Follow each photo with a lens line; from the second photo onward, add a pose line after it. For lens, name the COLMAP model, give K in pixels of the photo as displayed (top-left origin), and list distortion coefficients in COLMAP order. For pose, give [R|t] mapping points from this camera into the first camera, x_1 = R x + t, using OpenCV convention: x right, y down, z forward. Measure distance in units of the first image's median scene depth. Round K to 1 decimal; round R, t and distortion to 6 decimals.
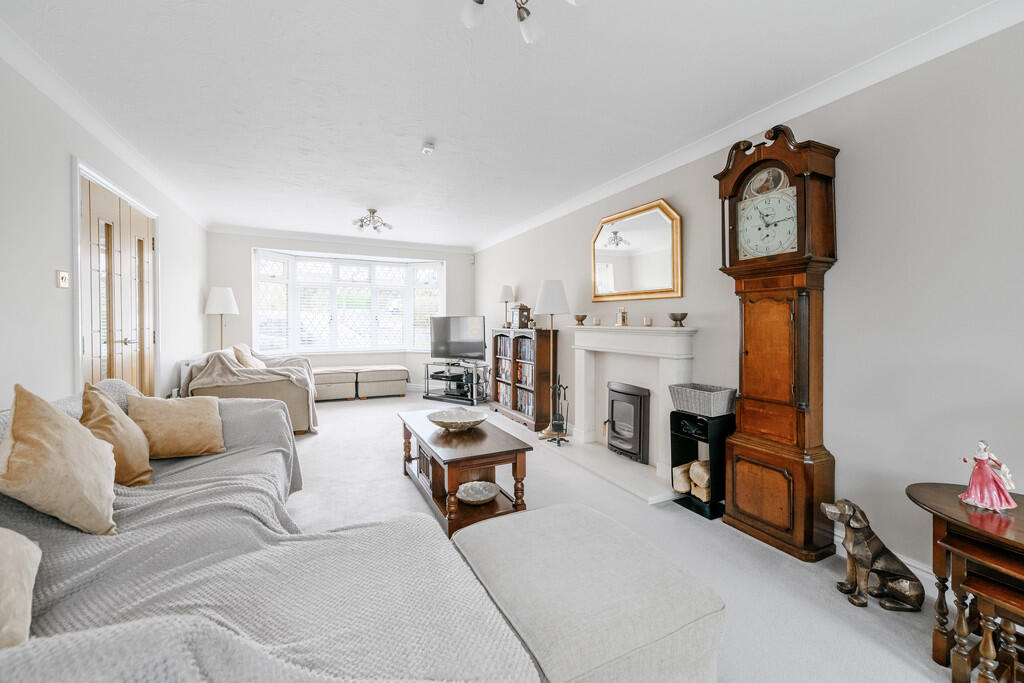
lens RADIAL K [[408.6, 0, 520.8], [0, 408.6, 334.3], [0, 0, 1]] dist [-0.000005, -0.000122]
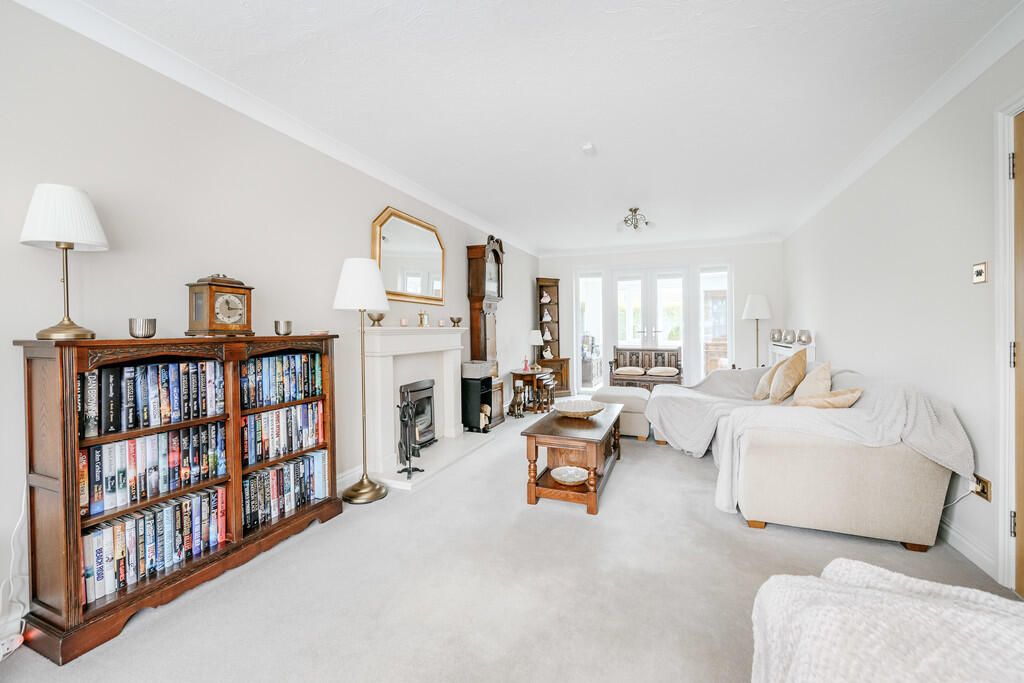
lens RADIAL K [[408.6, 0, 520.8], [0, 408.6, 334.3], [0, 0, 1]] dist [-0.000005, -0.000122]
pose [[-0.656801, -0.025596, 0.753630, -0.682585], [0.008971, 0.999088, 0.041751, -0.040588], [-0.754011, 0.034183, -0.655972, 1.432534]]
